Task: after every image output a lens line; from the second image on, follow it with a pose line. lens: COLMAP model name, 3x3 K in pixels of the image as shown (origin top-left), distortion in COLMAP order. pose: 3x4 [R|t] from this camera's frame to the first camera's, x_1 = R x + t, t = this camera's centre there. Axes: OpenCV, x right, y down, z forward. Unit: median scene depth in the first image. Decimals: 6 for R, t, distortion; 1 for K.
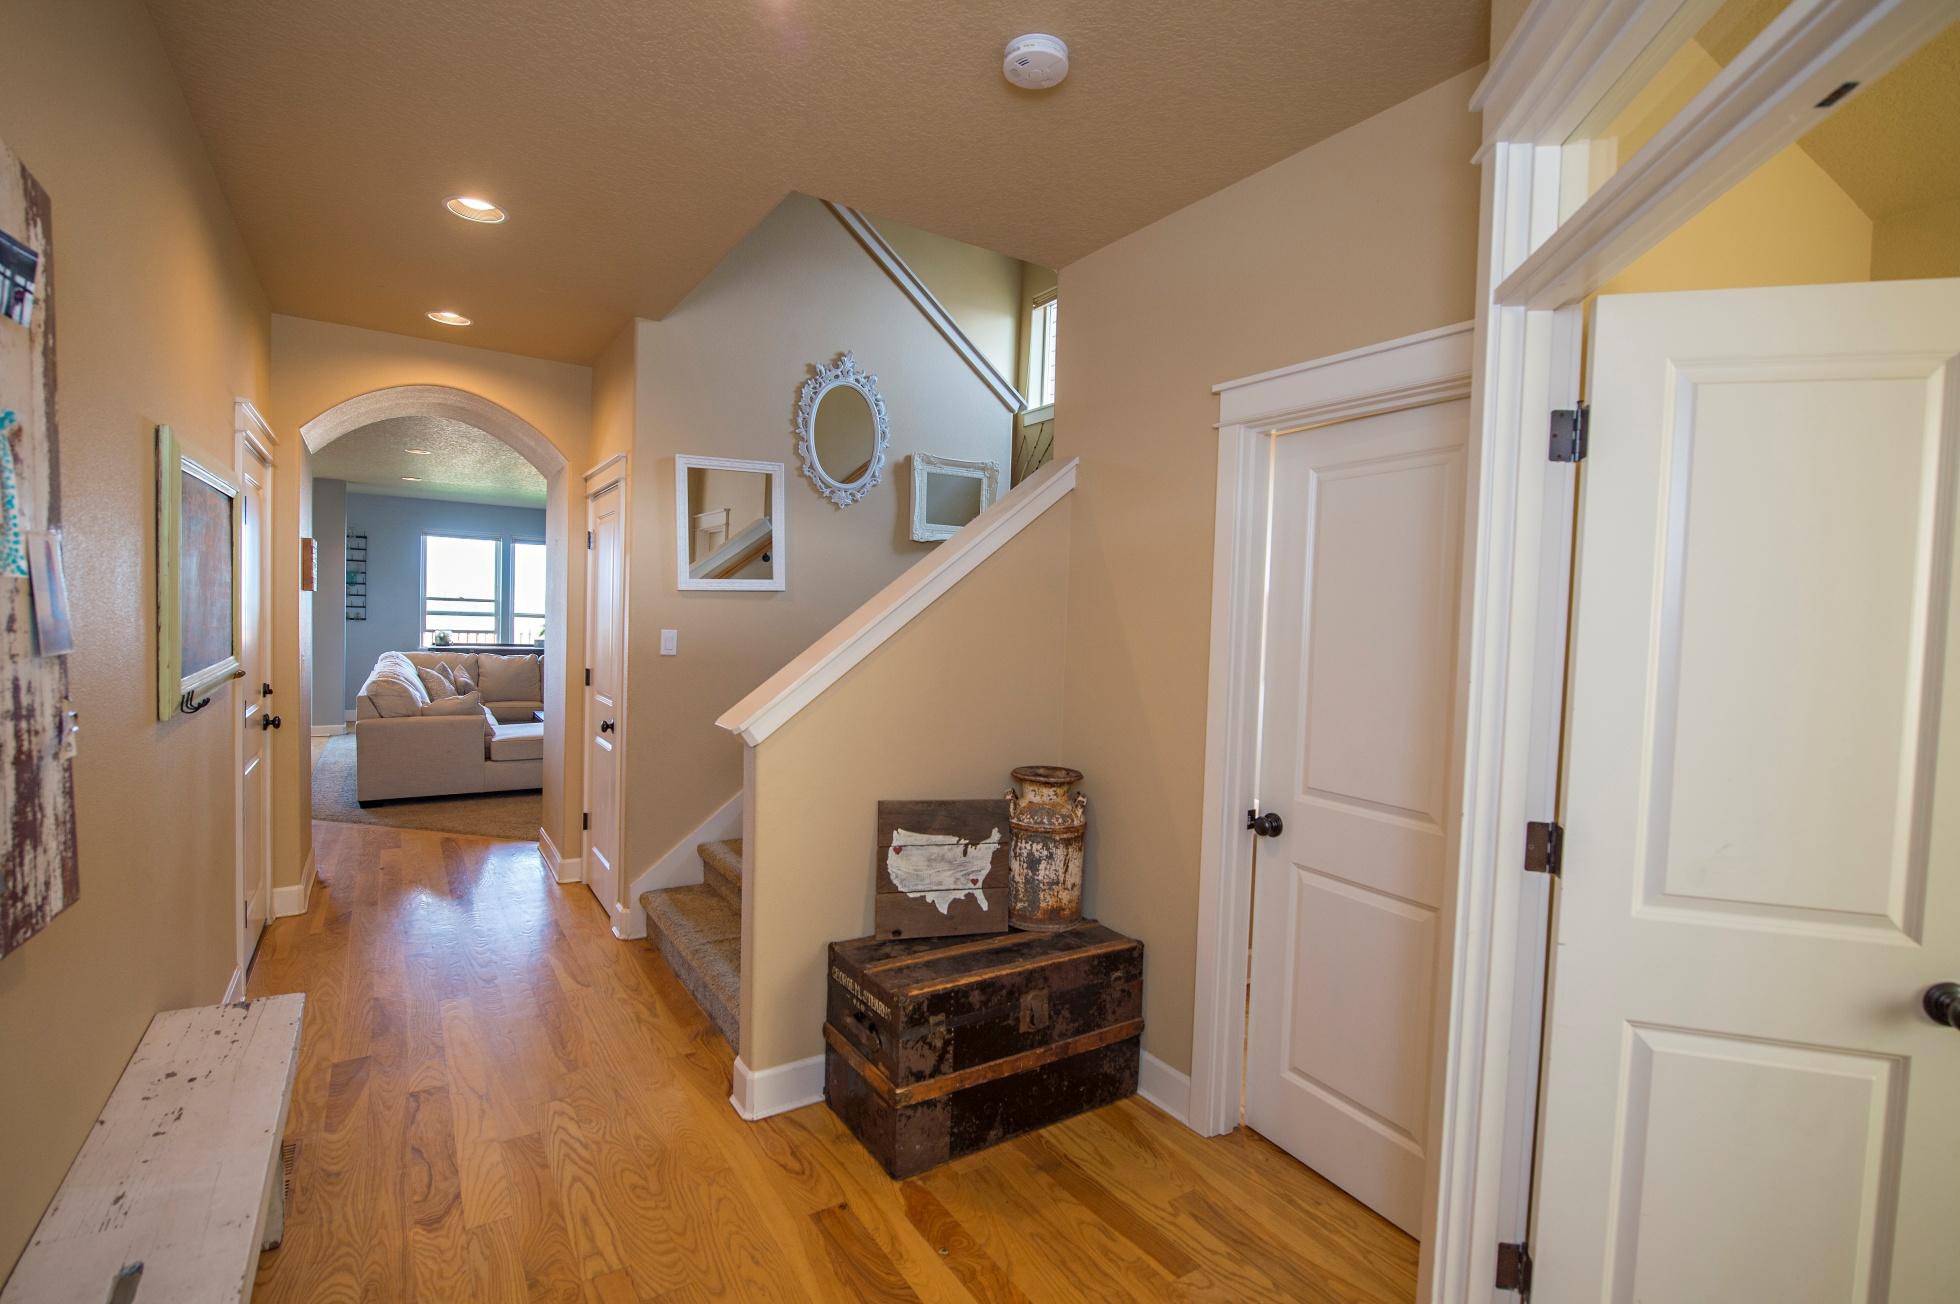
lens RADIAL K [[884.1, 0, 984.1], [0, 884.1, 655.3], [0, 0, 1]] dist [0.000313, -0.000089]
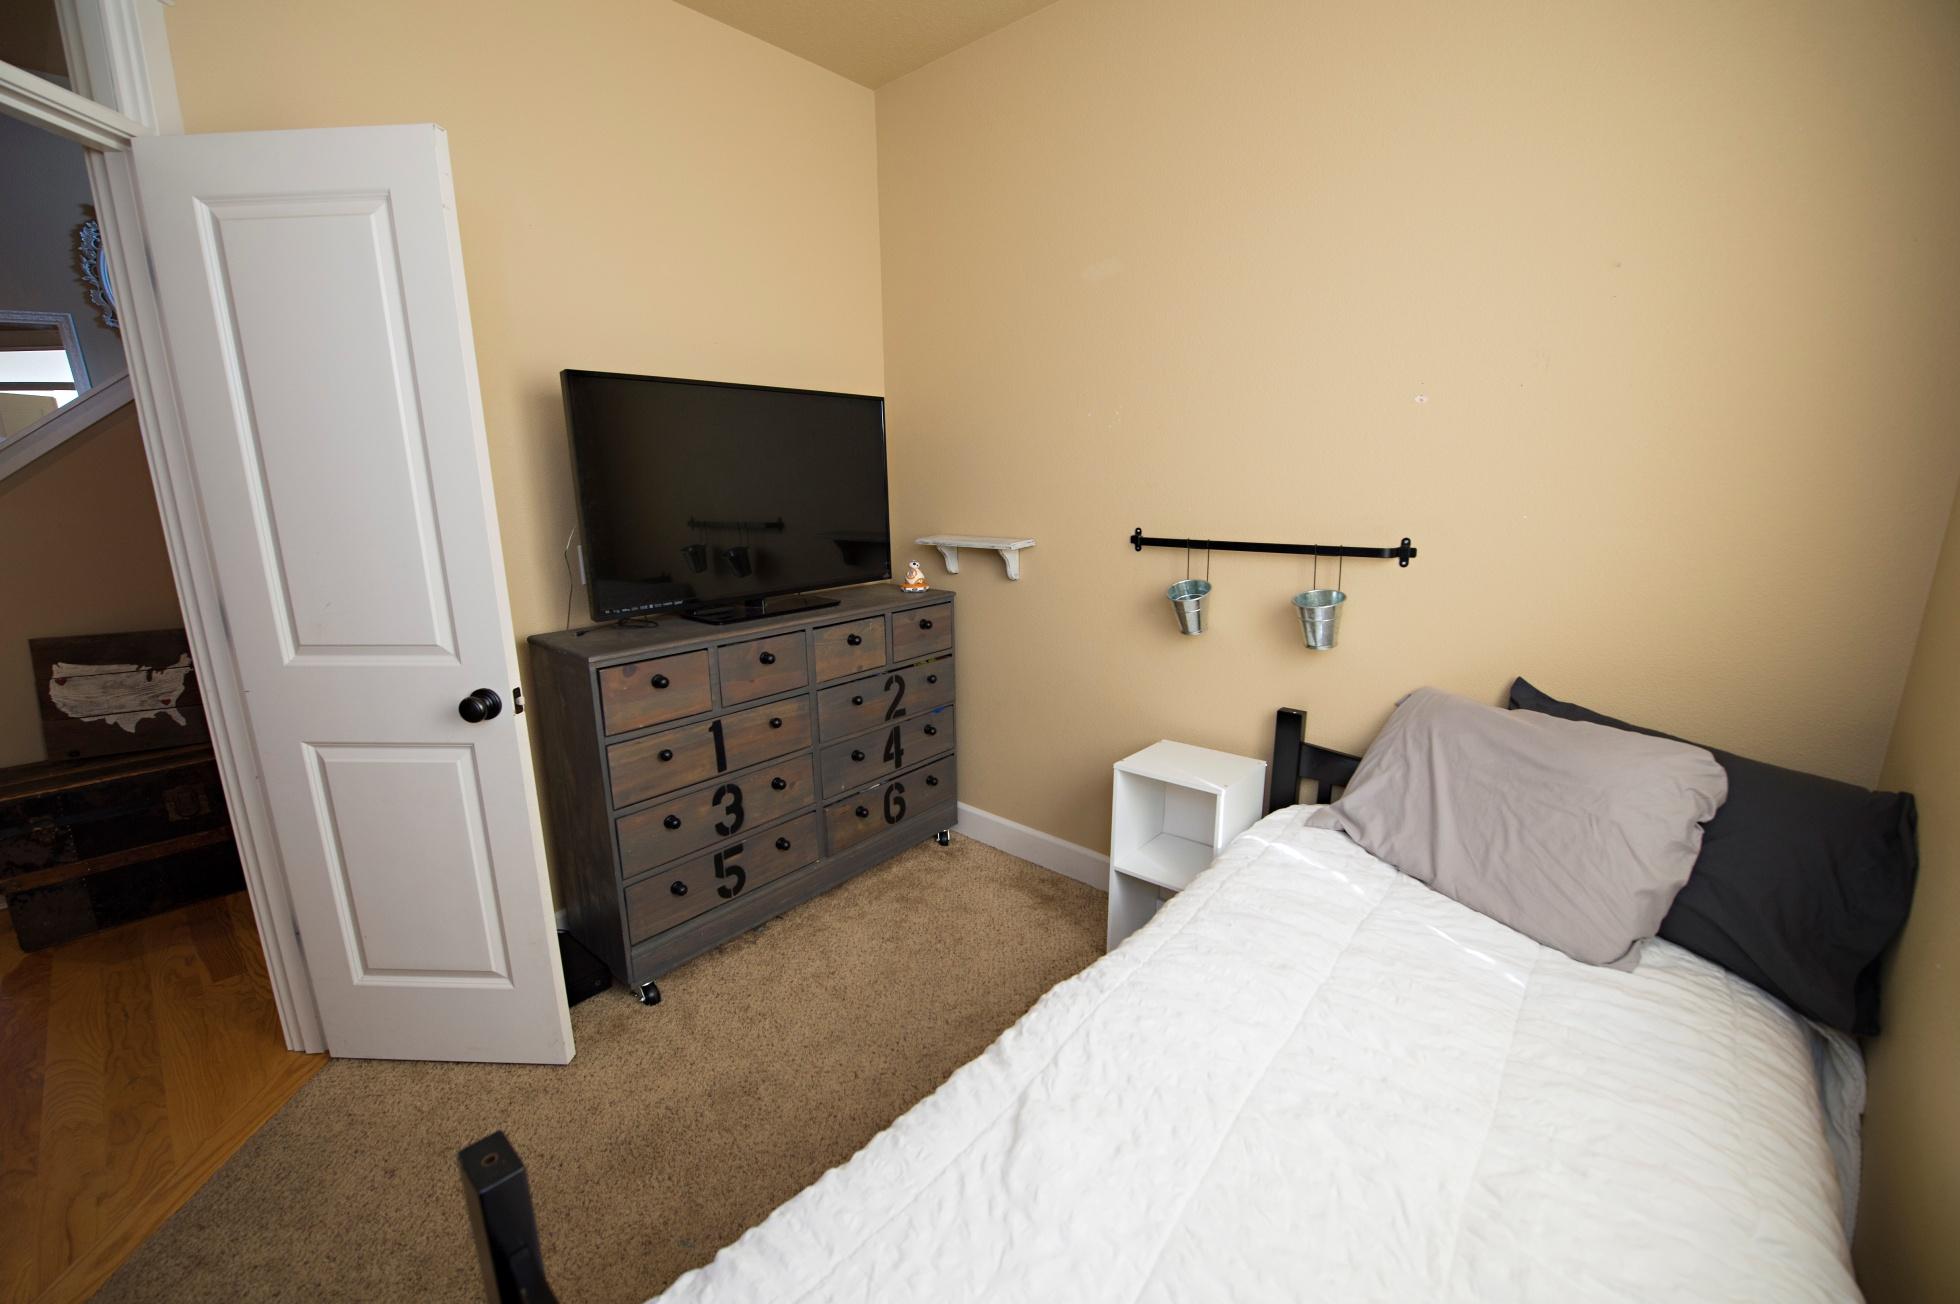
lens RADIAL K [[777.5, 0, 982.2], [0, 777.5, 646.9], [0, 0, 1]] dist [-0.016443, -0.001598]
pose [[0.965287, -0.094717, 0.243412, 0.774918], [0.048782, 0.980911, 0.188242, 0.057337], [-0.256595, -0.169833, 0.951481, -0.175454]]
